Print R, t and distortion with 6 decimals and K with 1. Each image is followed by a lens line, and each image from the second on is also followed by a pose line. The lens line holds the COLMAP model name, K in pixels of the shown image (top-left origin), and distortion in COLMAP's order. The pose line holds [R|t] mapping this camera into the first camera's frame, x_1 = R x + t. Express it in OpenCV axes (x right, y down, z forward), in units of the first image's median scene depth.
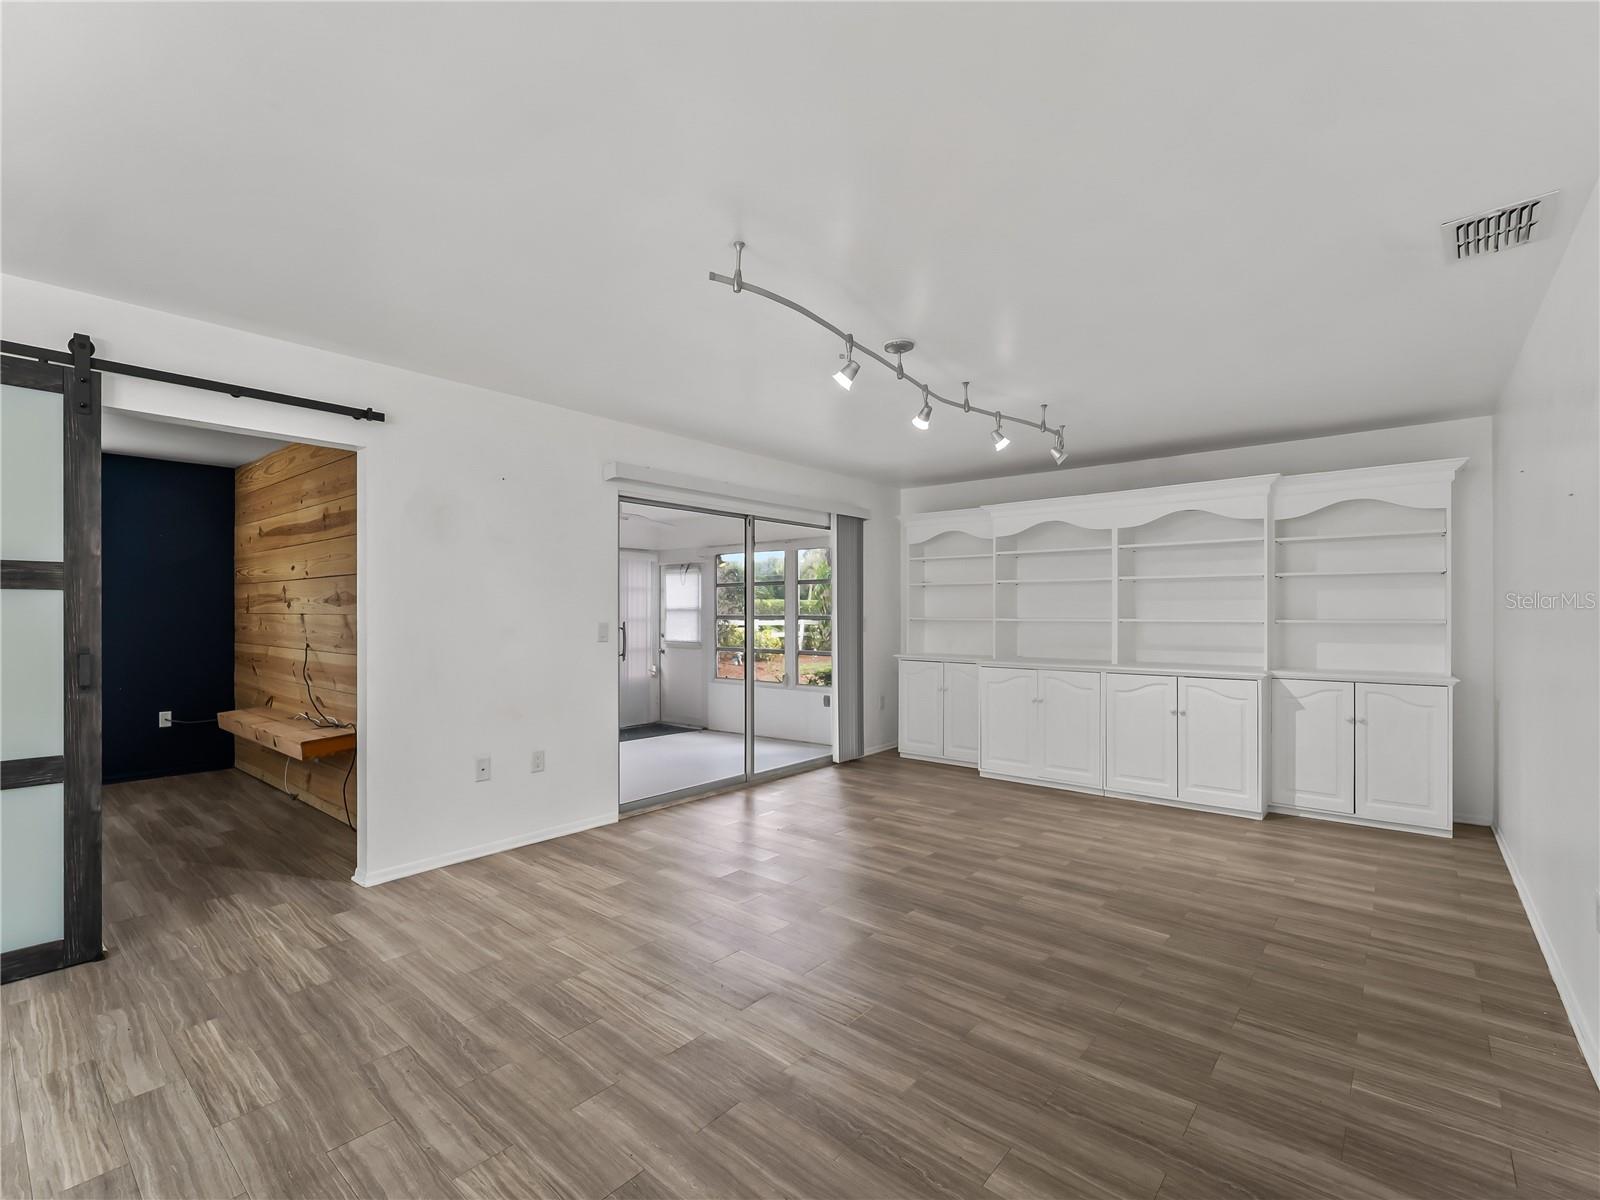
lens RADIAL K [[723.2, 0, 808.9], [0, 723.2, 608.7], [0, 0, 1]] dist [-0.002288, -0.001540]
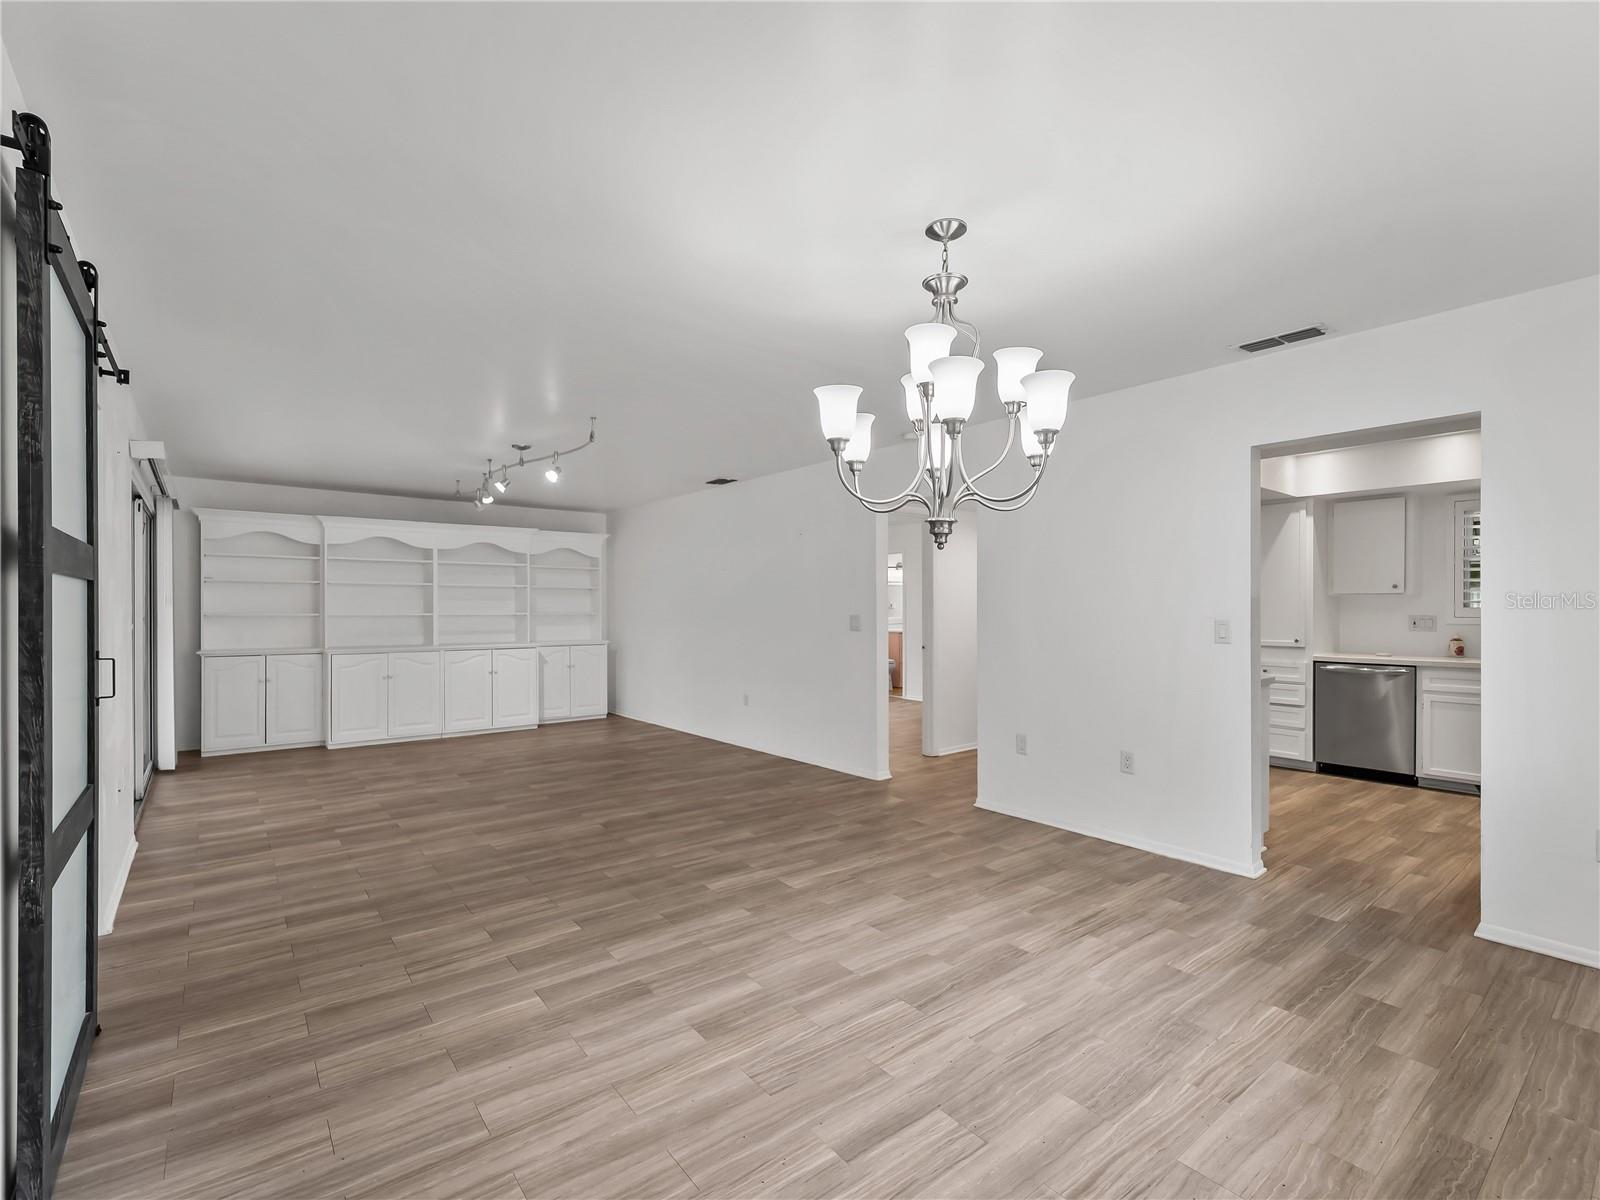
lens RADIAL K [[738.5, 0, 797.5], [0, 738.5, 609.5], [0, 0, 1]] dist [-0.001443, -0.001366]
pose [[0.201607, 0.000257, 0.979467, -1.139380], [-0.006110, 0.999981, 0.000995, 0.003245], [-0.979448, -0.006185, 0.201604, 0.042683]]
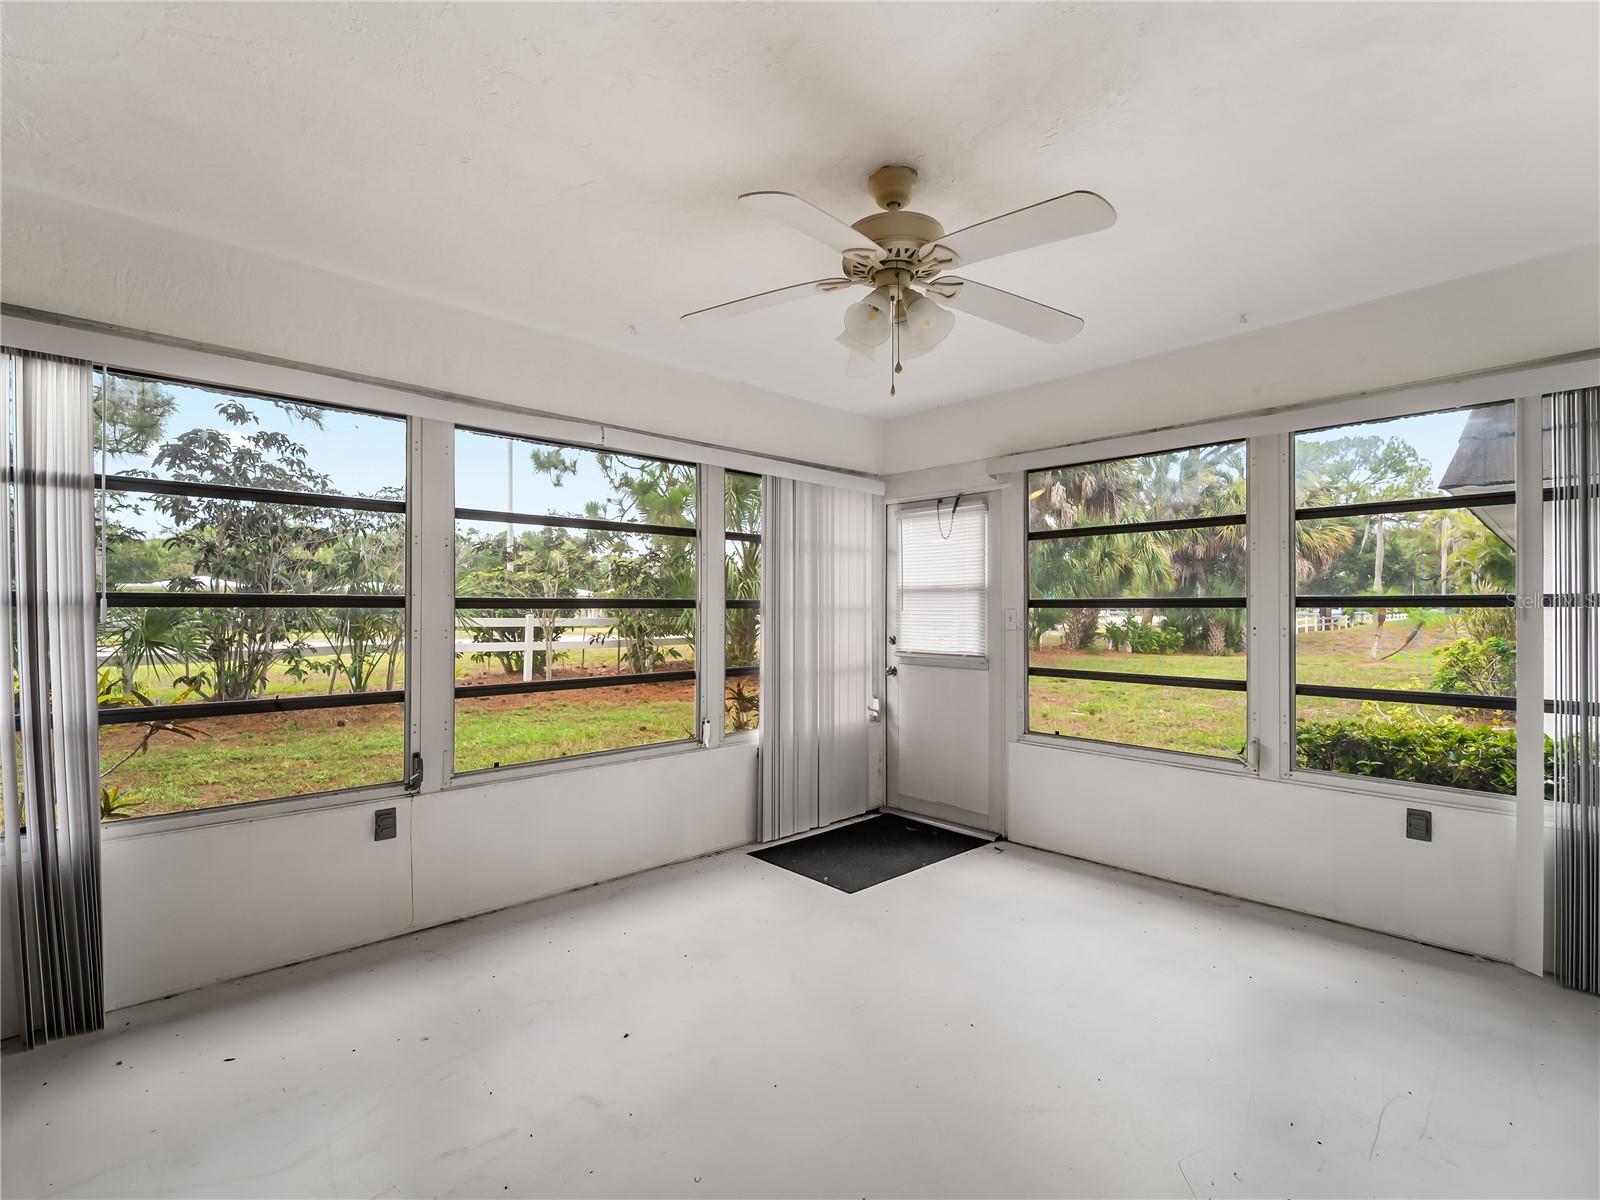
lens RADIAL K [[723.2, 0, 808.9], [0, 723.2, 608.7], [0, 0, 1]] dist [-0.002288, -0.001540]
pose [[0.992487, 0.002266, -0.122328, -0.476408], [-0.001624, 0.999984, 0.005351, 0.028277], [0.122338, -0.005112, 0.992475, 1.157362]]
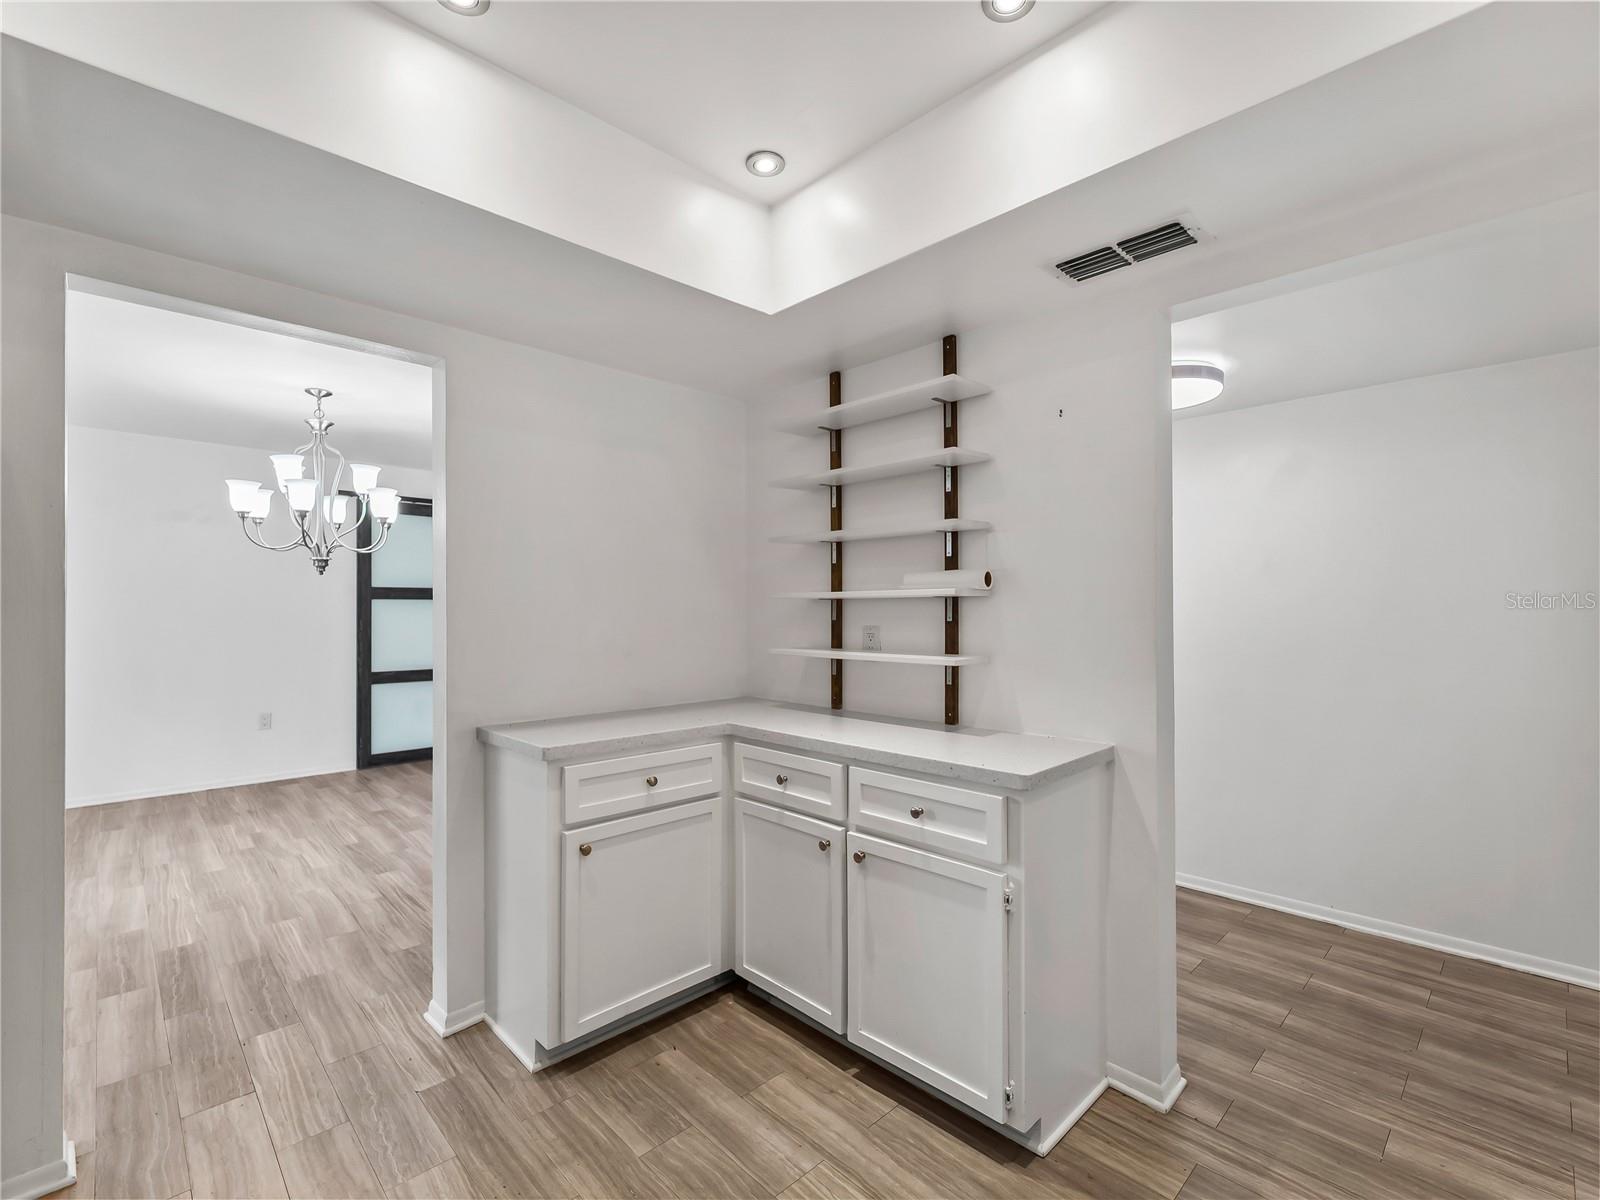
lens RADIAL K [[723.2, 0, 808.9], [0, 723.2, 608.7], [0, 0, 1]] dist [-0.002288, -0.001540]
pose [[0.994933, 0.000253, -0.100539, 0.247408], [0.000186, 0.999991, 0.004355, -0.003642], [0.100539, -0.004351, 0.994924, -0.889356]]
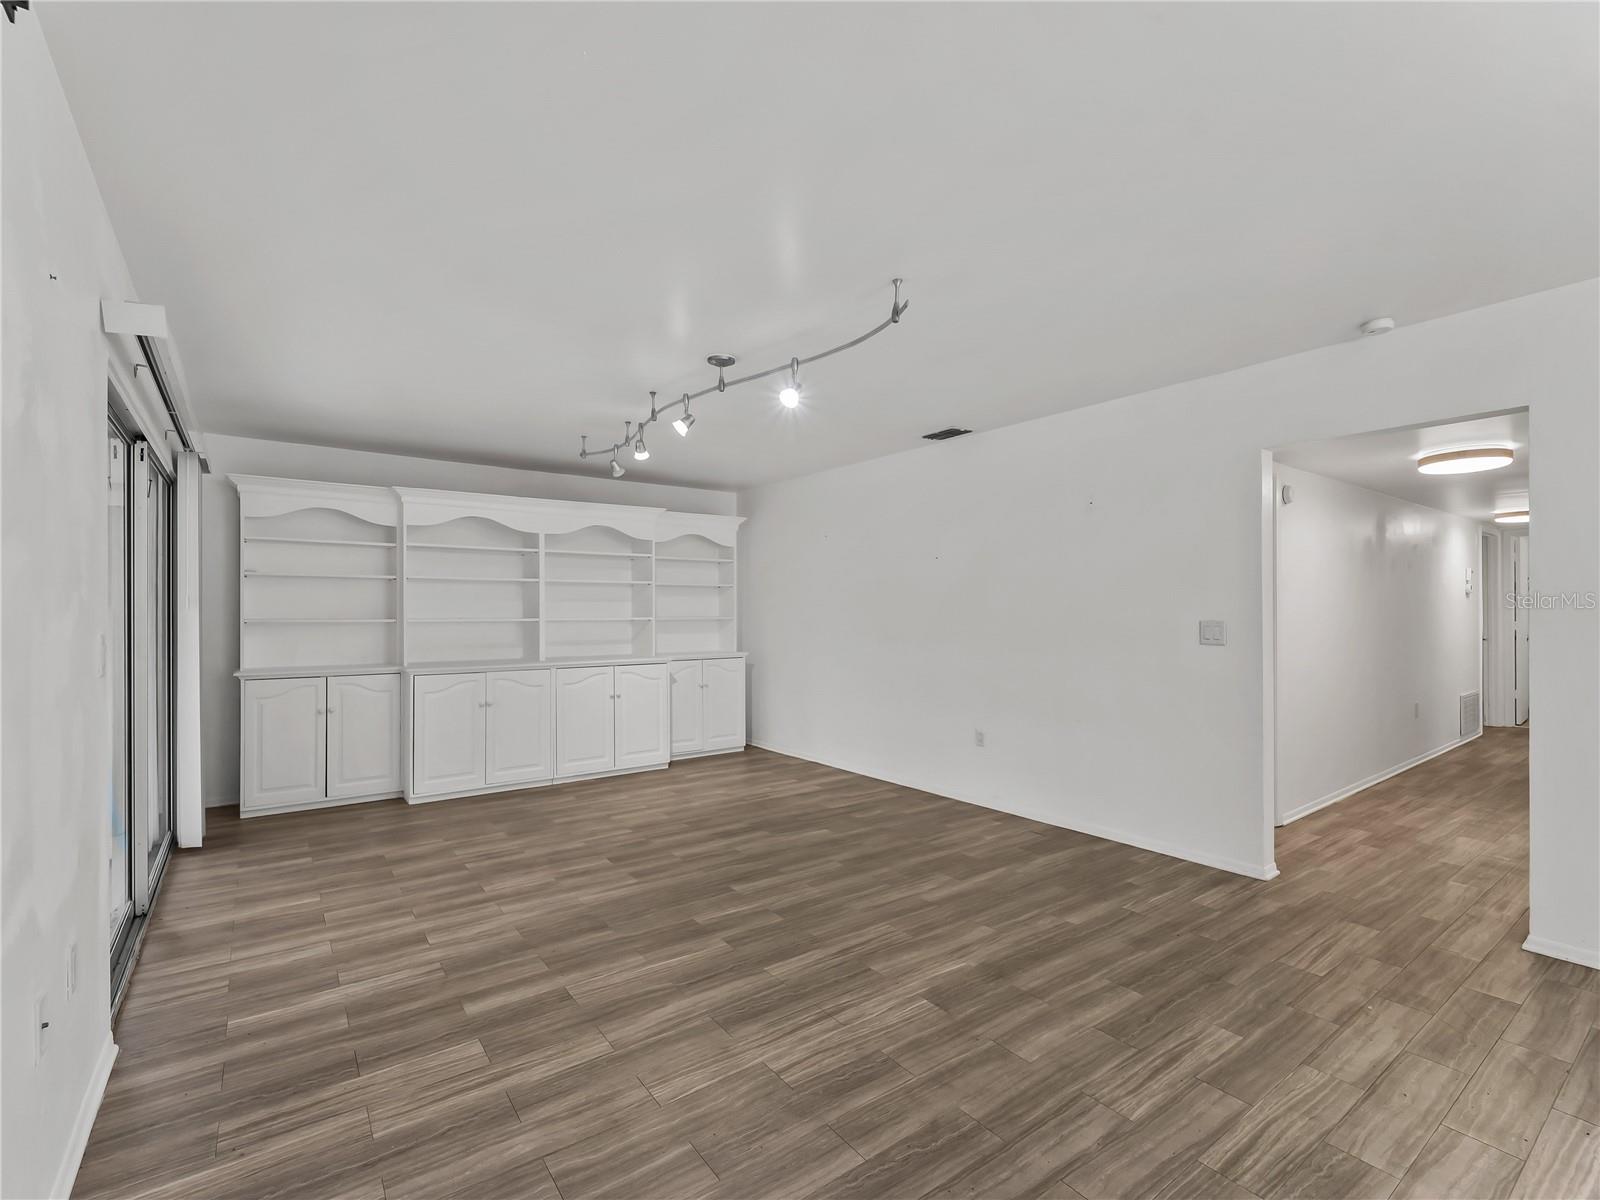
lens RADIAL K [[732.8, 0, 794.6], [0, 732.8, 606.4], [0, 0, 1]] dist [-0.003571, -0.000900]
pose [[0.238906, 0.006368, 0.971022, -0.728934], [-0.003840, 0.999977, -0.005613, 0.003178], [-0.971035, -0.002388, 0.238925, 0.526134]]
